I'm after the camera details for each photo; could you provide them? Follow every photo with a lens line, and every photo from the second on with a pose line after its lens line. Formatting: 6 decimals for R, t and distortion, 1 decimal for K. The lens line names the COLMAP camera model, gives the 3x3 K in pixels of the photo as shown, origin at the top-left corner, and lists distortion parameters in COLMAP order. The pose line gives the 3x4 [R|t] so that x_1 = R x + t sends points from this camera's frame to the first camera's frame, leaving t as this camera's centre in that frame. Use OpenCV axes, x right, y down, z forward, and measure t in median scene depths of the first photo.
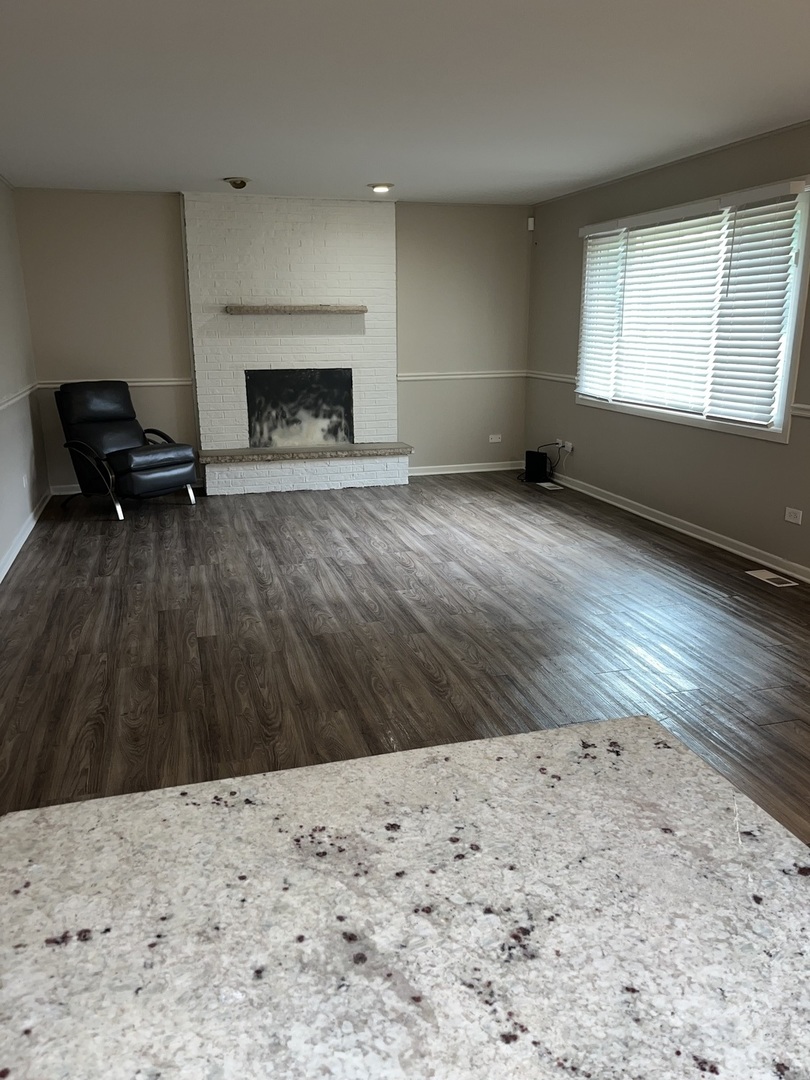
lens RADIAL K [[823.7, 0, 406.1], [0, 823.7, 536.7], [0, 0, 1]] dist [0.038016, -0.052971]
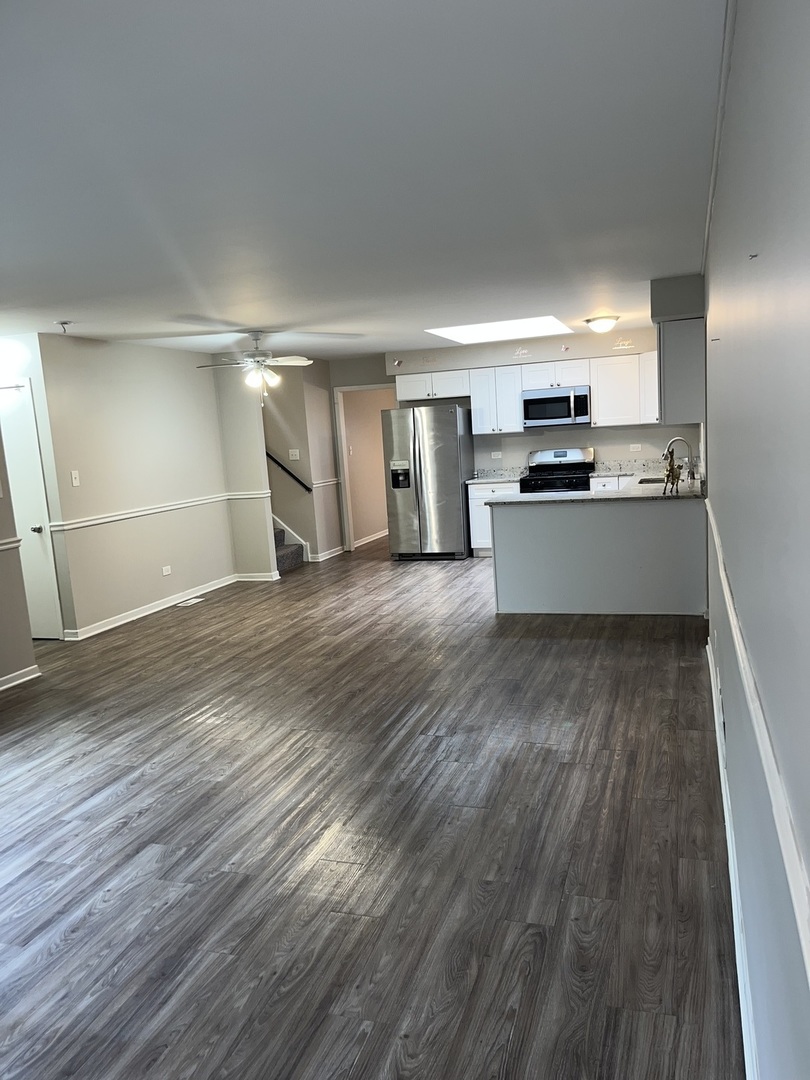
lens RADIAL K [[823.7, 0, 393.2], [0, 823.7, 576.5], [0, 0, 1]] dist [0.038016, -0.052971]
pose [[-0.815445, -0.040270, 0.577432, -2.999346], [0.216389, 0.904040, 0.368629, -1.863530], [-0.536866, 0.425547, -0.728481, 6.869630]]
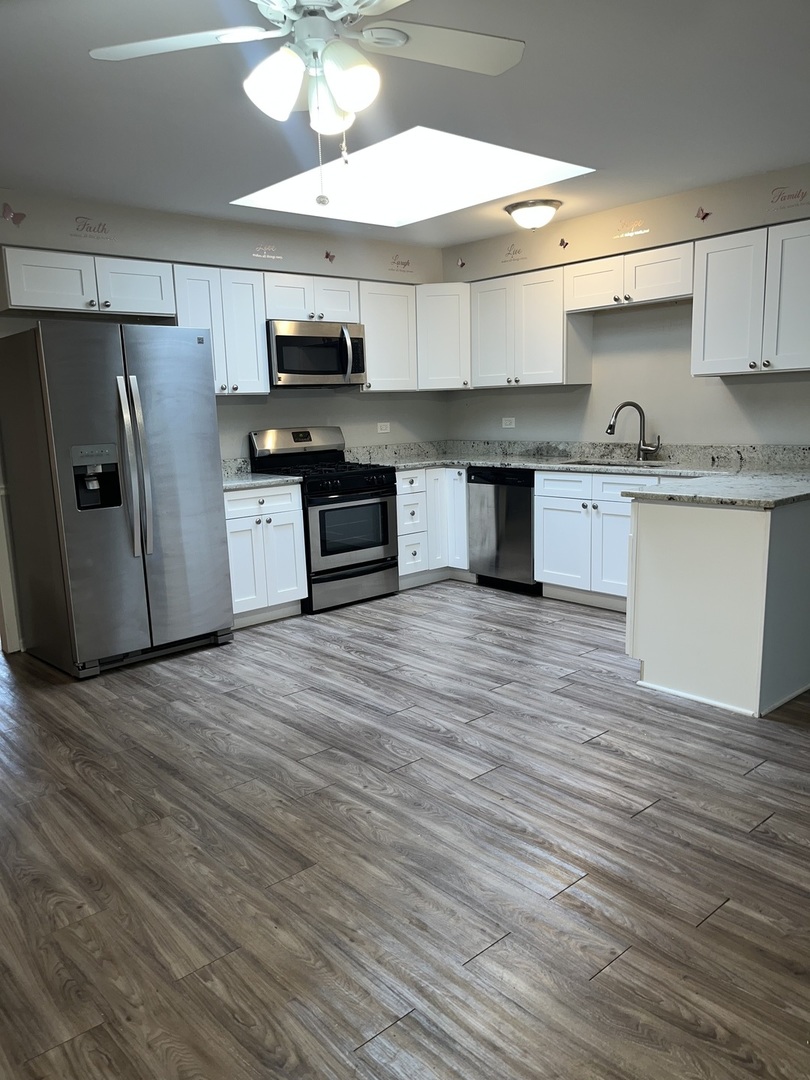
lens RADIAL K [[823.7, 0, 413.2], [0, 823.7, 557.3], [0, 0, 1]] dist [0.038016, -0.052971]
pose [[-0.894508, 0.118909, -0.430948, 3.150708], [-0.076261, 0.909261, 0.409180, -0.789930], [0.440499, 0.398879, -0.804274, 3.390064]]
